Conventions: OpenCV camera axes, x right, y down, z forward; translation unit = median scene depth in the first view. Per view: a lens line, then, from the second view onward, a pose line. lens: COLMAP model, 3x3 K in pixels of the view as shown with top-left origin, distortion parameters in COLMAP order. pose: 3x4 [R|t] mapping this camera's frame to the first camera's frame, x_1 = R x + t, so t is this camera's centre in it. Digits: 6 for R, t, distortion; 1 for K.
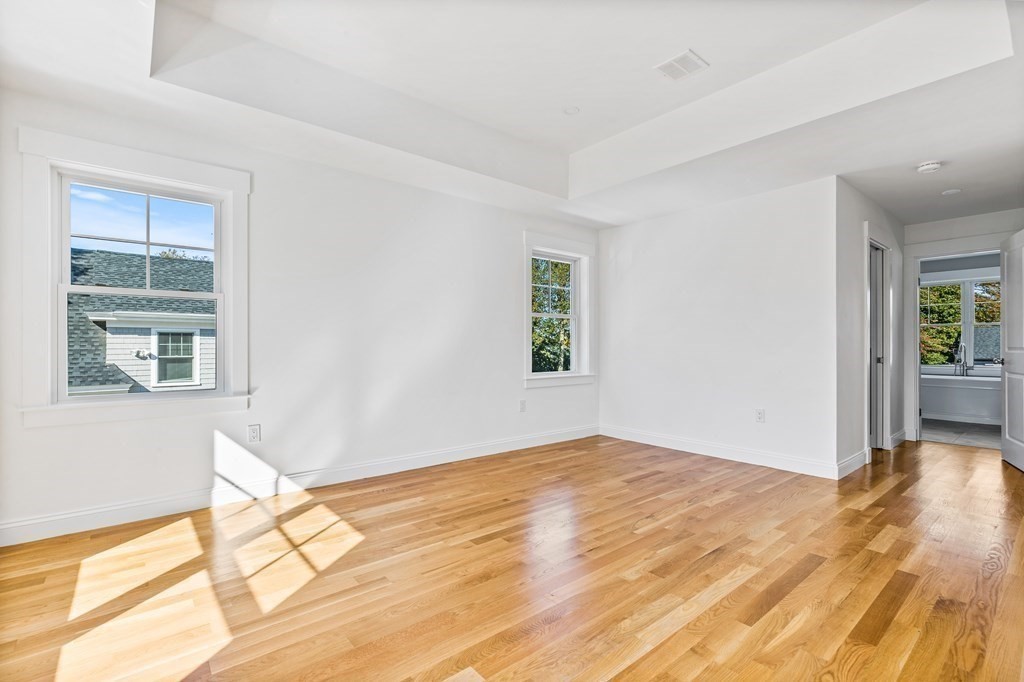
lens RADIAL K [[464.2, 0, 514.2], [0, 464.2, 343.6], [0, 0, 1]] dist [-0.008891, 0.004875]
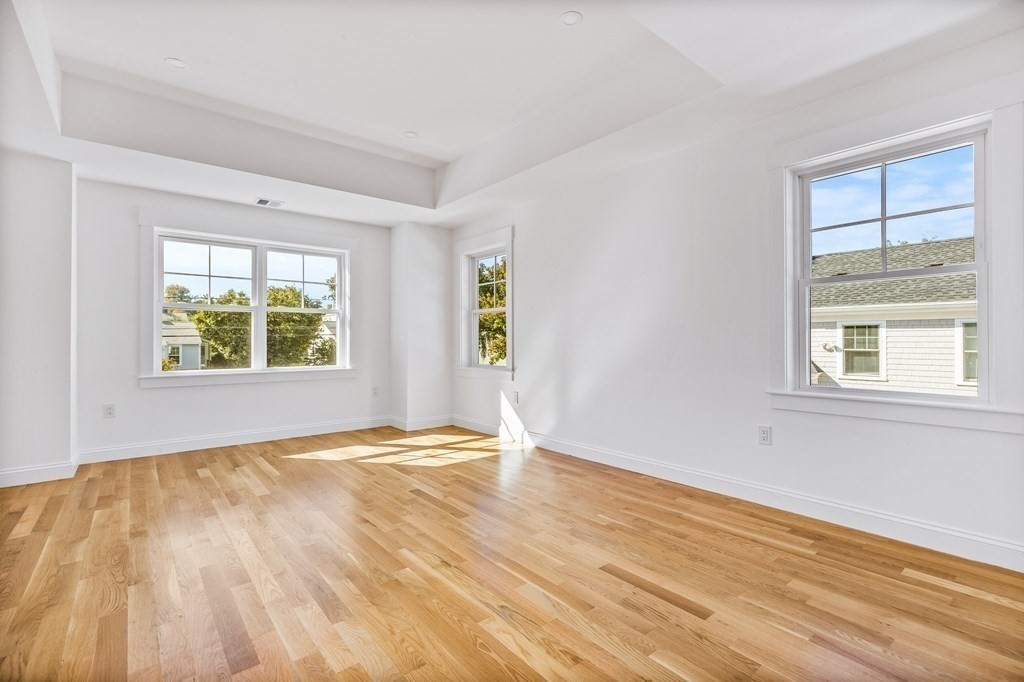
lens RADIAL K [[464.2, 0, 514.5], [0, 464.2, 340.6], [0, 0, 1]] dist [-0.008891, 0.004875]
pose [[-0.005269, 0.000393, -0.999986, 0.711644], [0.008445, 0.999964, 0.000348, 0.006308], [0.999950, -0.008443, -0.005272, 0.758755]]
